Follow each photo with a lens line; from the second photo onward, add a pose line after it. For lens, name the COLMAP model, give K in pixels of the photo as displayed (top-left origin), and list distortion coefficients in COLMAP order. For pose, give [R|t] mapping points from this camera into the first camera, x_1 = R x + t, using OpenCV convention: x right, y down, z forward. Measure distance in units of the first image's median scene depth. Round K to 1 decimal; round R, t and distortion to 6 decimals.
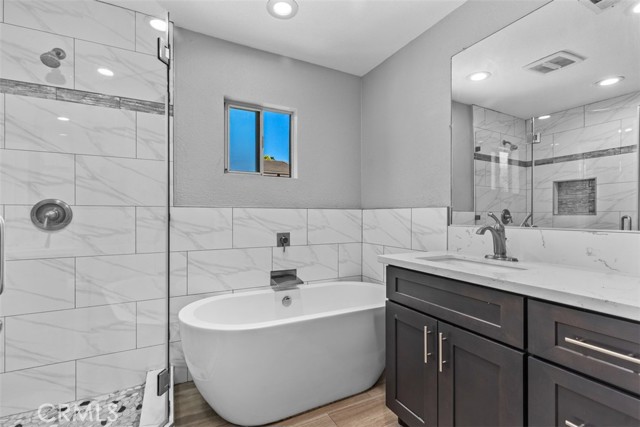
lens RADIAL K [[290.2, 0, 321.5], [0, 290.2, 212.0], [0, 0, 1]] dist [0.007170, -0.001296]
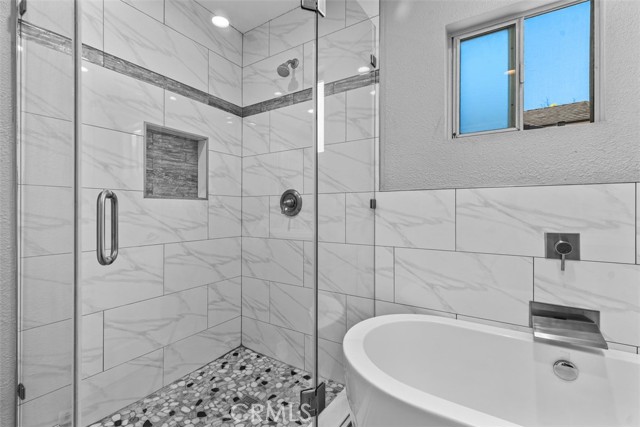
lens RADIAL K [[290.2, 0, 317.9], [0, 290.2, 213.0], [0, 0, 1]] dist [0.007170, -0.001296]
pose [[0.487616, -0.003913, -0.873049, 0.118140], [-0.003037, 0.999976, -0.006178, 0.045165], [0.873053, 0.005664, 0.487593, 0.408335]]
